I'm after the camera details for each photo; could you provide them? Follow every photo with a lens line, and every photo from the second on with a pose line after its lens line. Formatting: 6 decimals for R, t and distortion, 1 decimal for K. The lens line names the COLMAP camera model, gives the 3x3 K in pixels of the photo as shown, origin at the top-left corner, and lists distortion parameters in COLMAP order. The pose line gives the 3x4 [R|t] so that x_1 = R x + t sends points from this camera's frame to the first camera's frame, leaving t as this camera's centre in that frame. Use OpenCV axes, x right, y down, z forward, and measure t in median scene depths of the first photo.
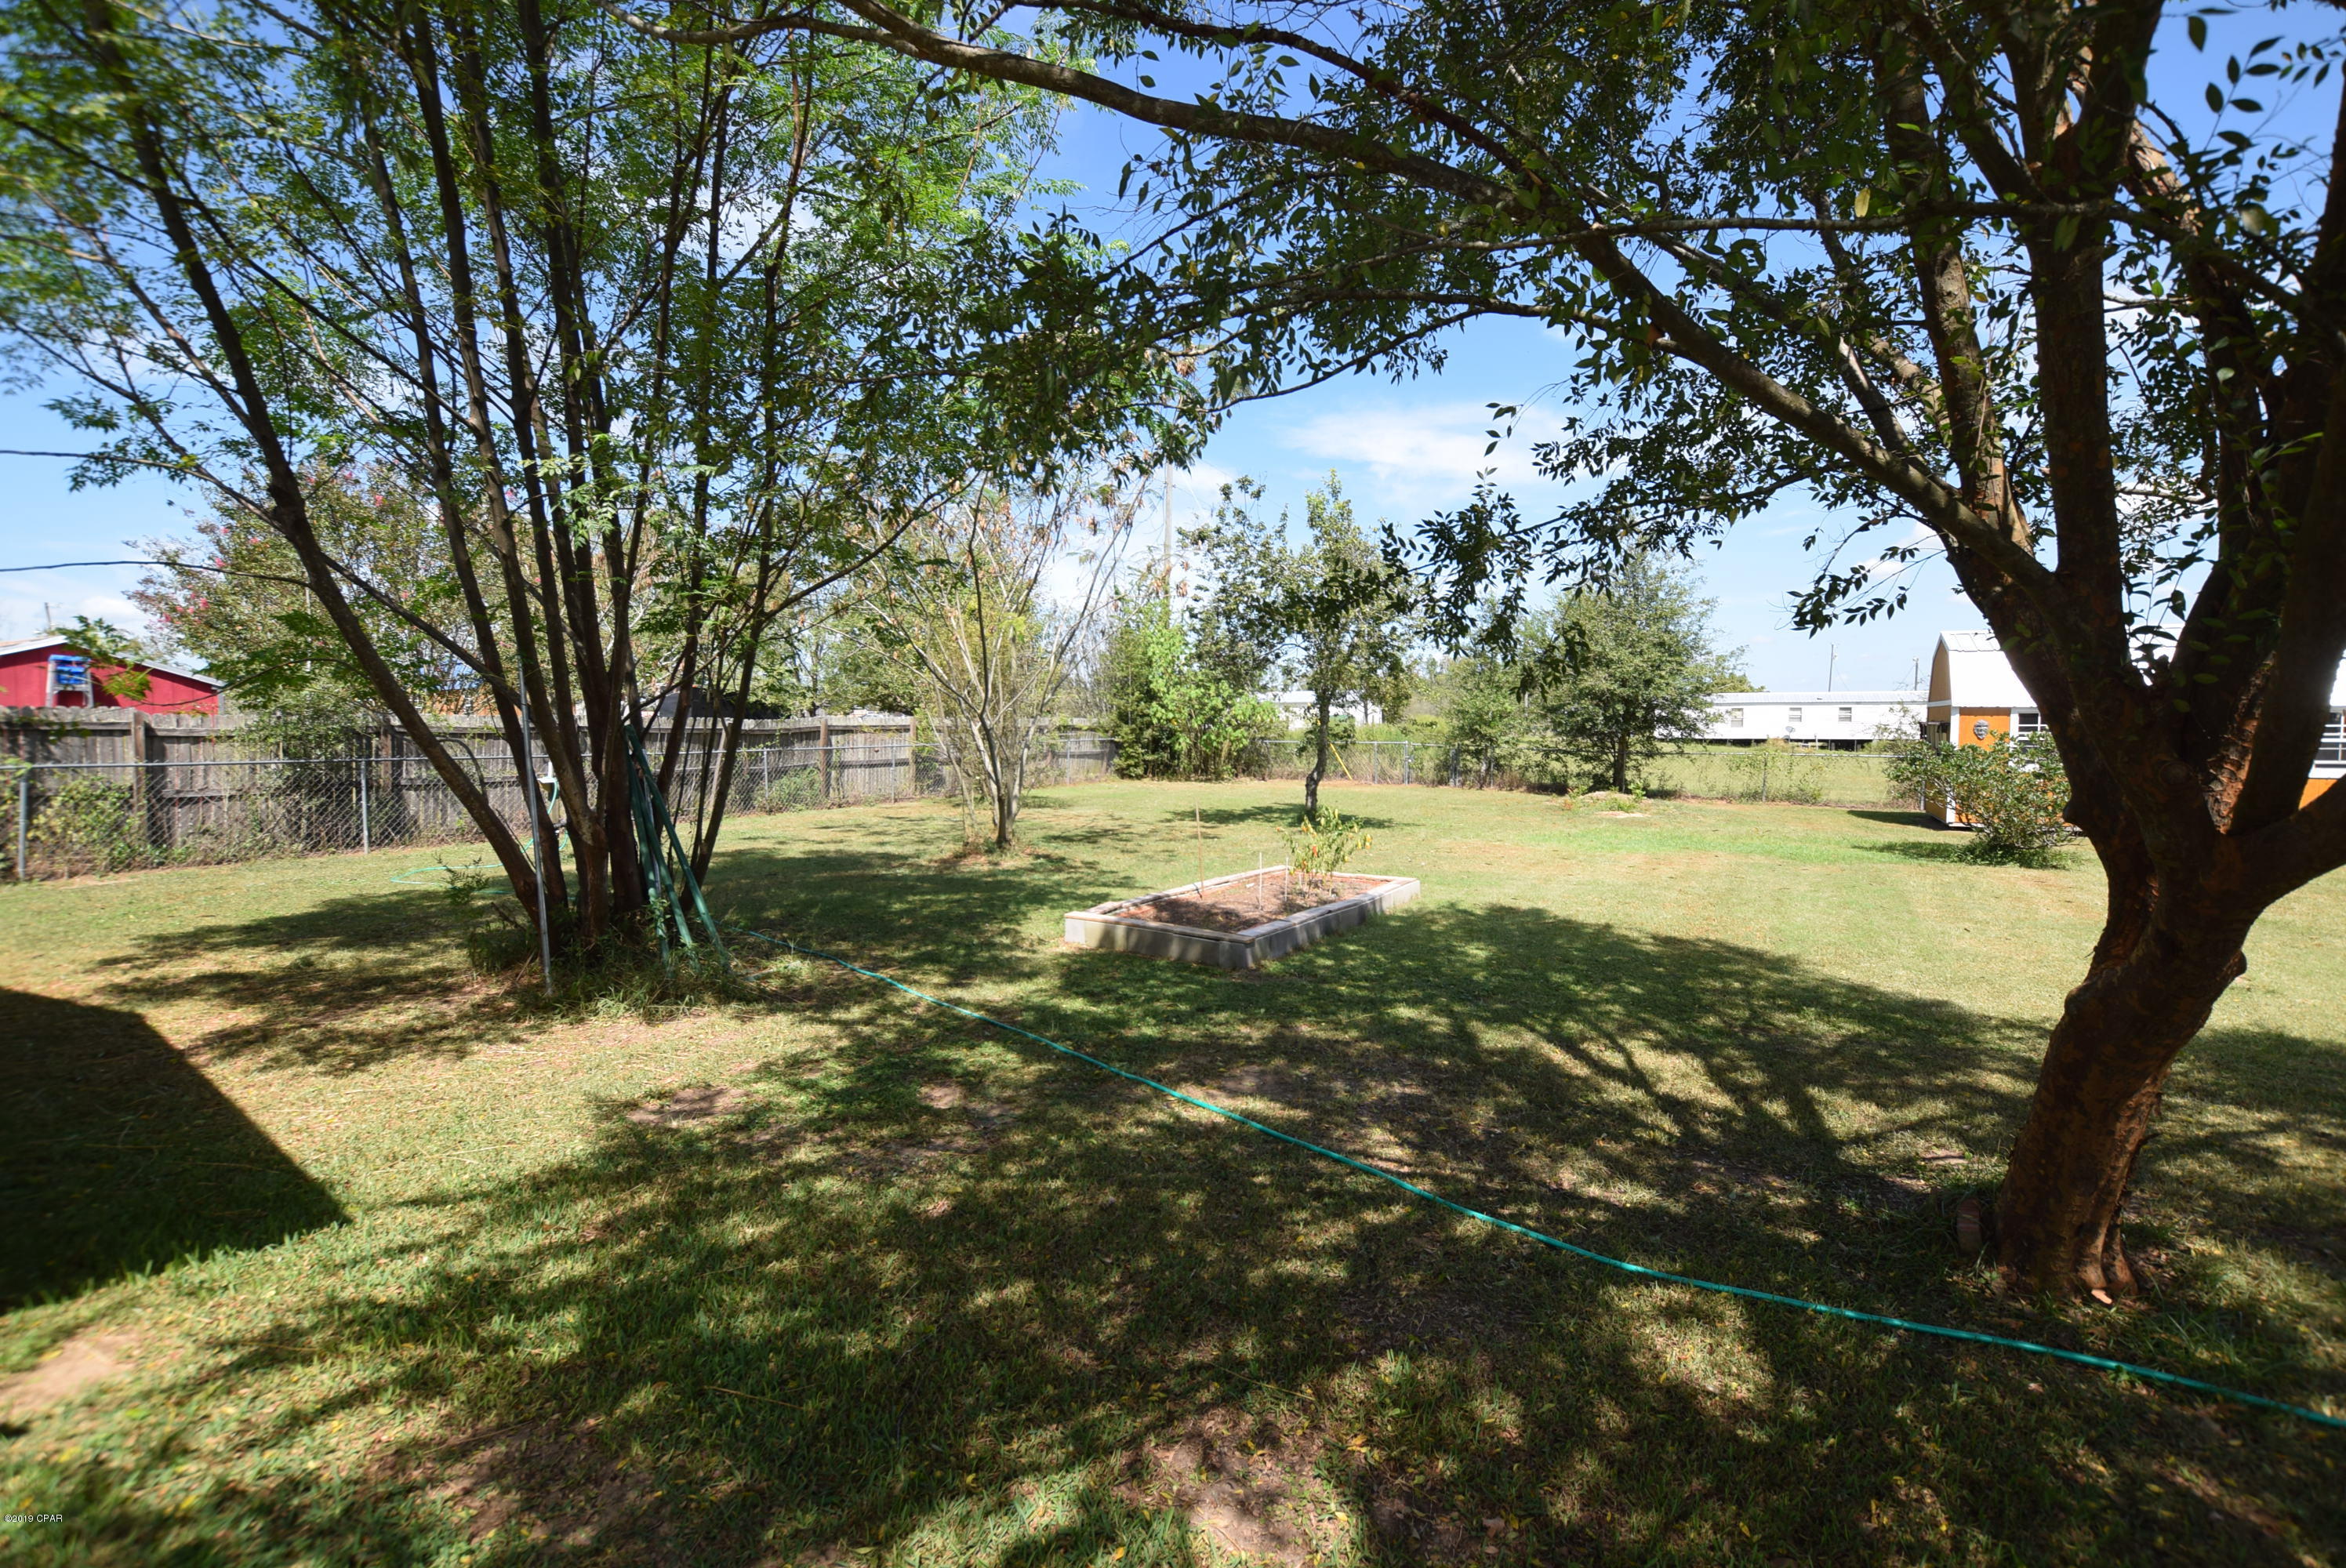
lens RADIAL K [[1036.9, 0, 1186.4], [0, 1036.9, 789.9], [0, 0, 1]] dist [-0.031682, 0.004172]
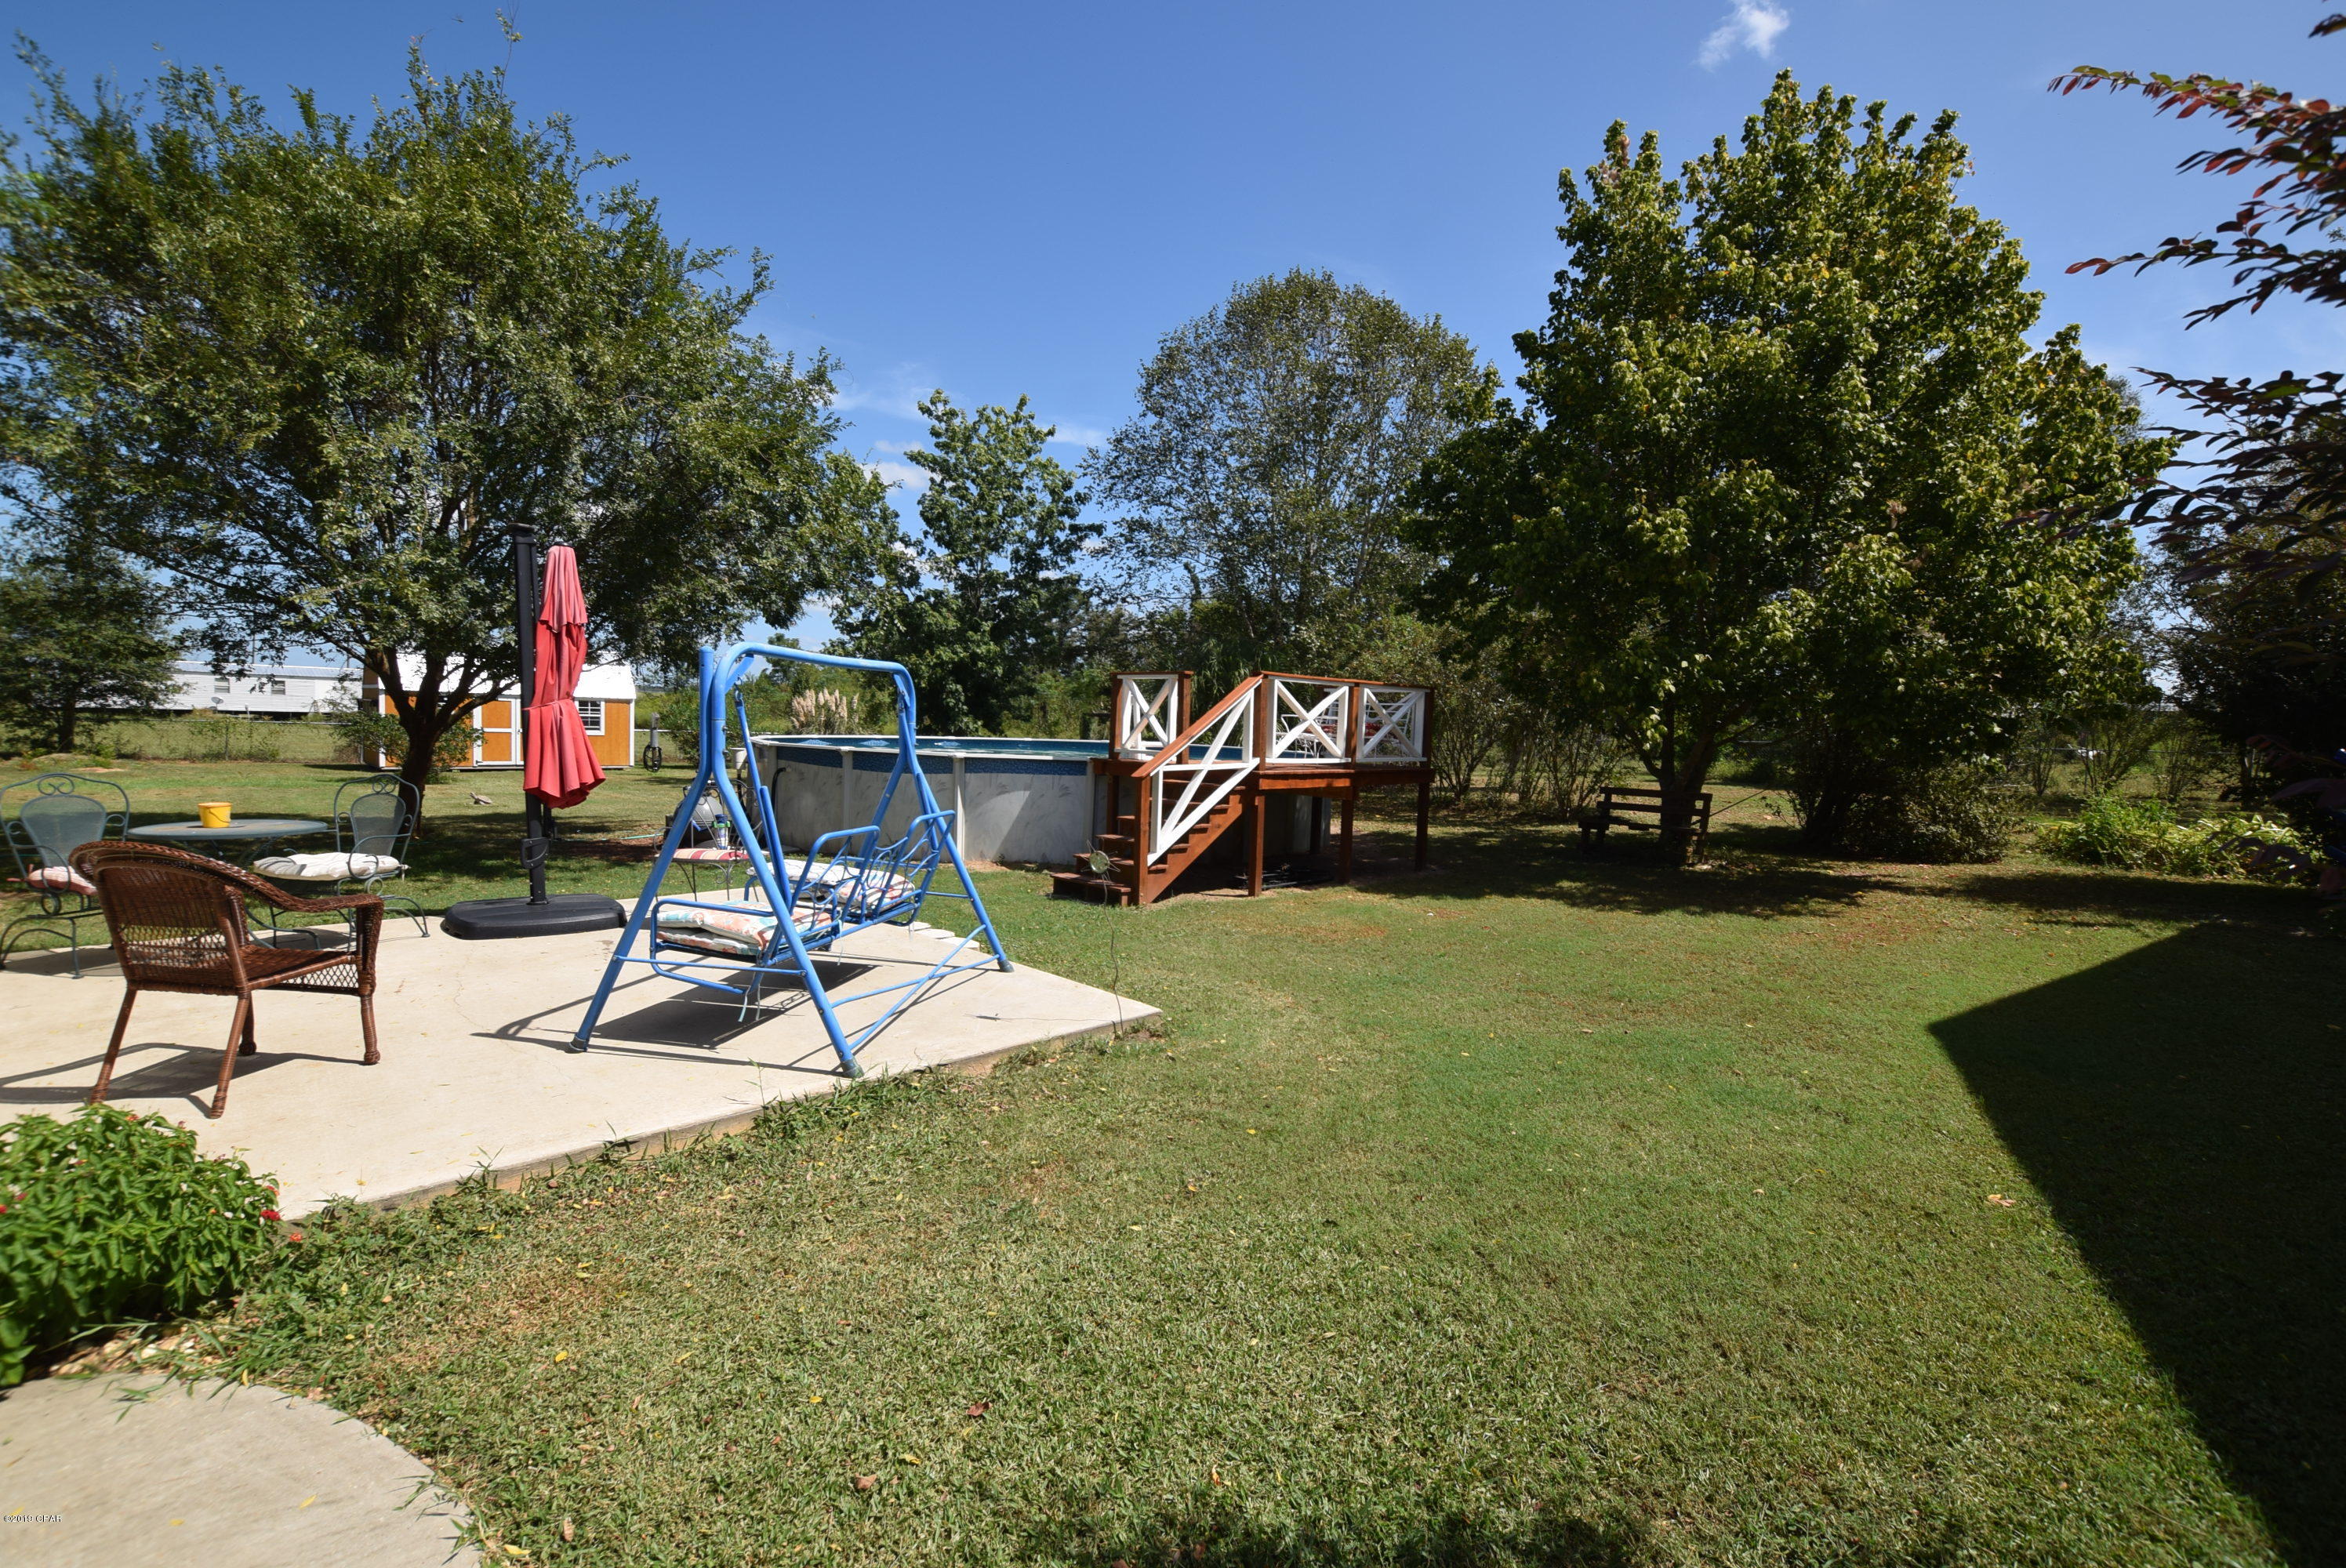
lens RADIAL K [[1036.9, 0, 1179.2], [0, 1036.9, 785.2], [0, 0, 1]] dist [-0.031682, 0.004172]
pose [[0.261879, -0.044544, 0.964072, -0.305006], [0.026664, 0.998887, 0.038910, 0.025450], [-0.964732, 0.015516, 0.262775, -0.410710]]
